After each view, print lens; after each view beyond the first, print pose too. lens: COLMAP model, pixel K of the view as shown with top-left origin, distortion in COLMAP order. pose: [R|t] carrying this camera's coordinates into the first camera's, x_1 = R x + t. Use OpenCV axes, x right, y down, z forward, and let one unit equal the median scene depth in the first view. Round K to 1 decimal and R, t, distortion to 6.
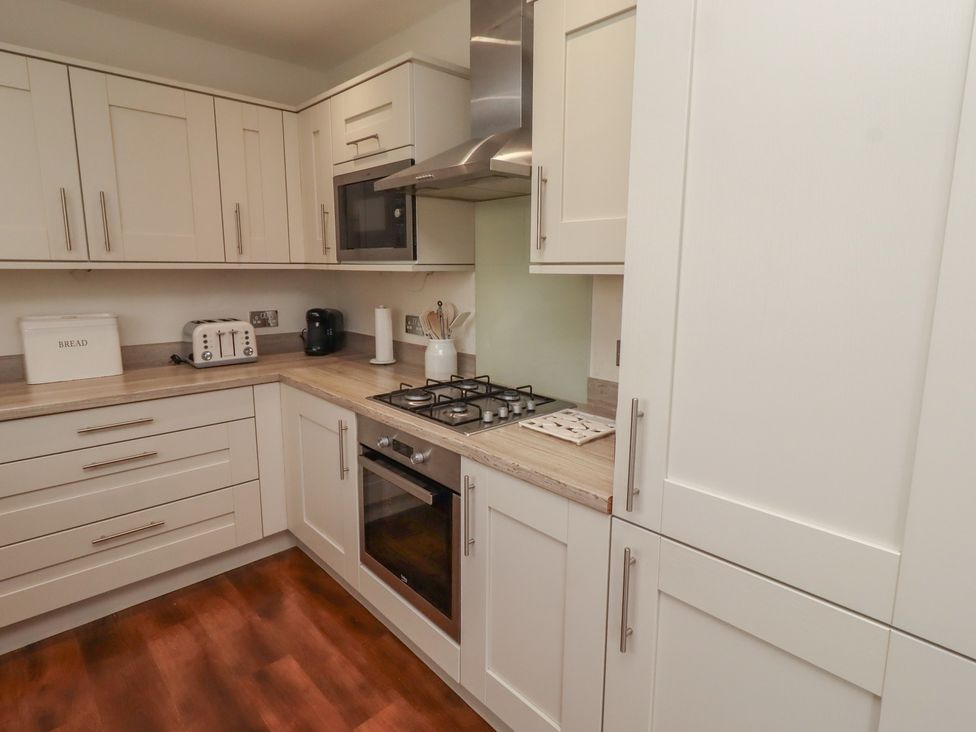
lens RADIAL K [[531.6, 0, 487.3], [0, 531.6, 364.0], [0, 0, 1]] dist [0.002668, 0.000969]
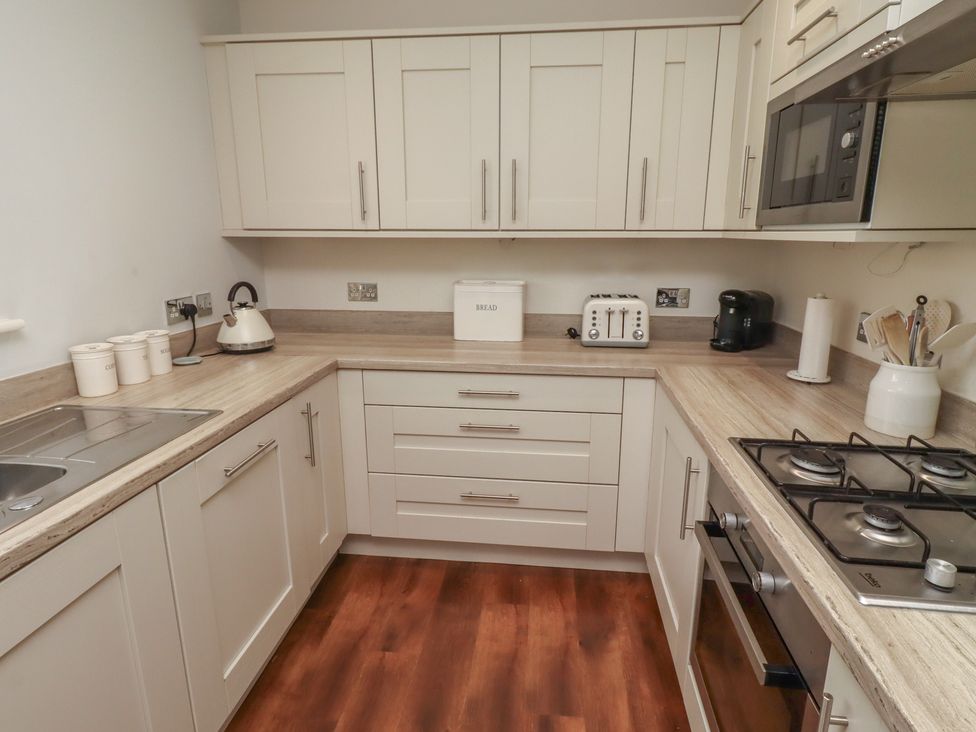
lens RADIAL K [[531.6, 0, 491.2], [0, 531.6, 353.8], [0, 0, 1]] dist [0.002668, 0.000969]
pose [[0.651713, 0.162678, -0.740814, 0.039597], [-0.133551, 0.986080, 0.099048, -0.053326], [0.746615, 0.034386, 0.664367, 0.293461]]
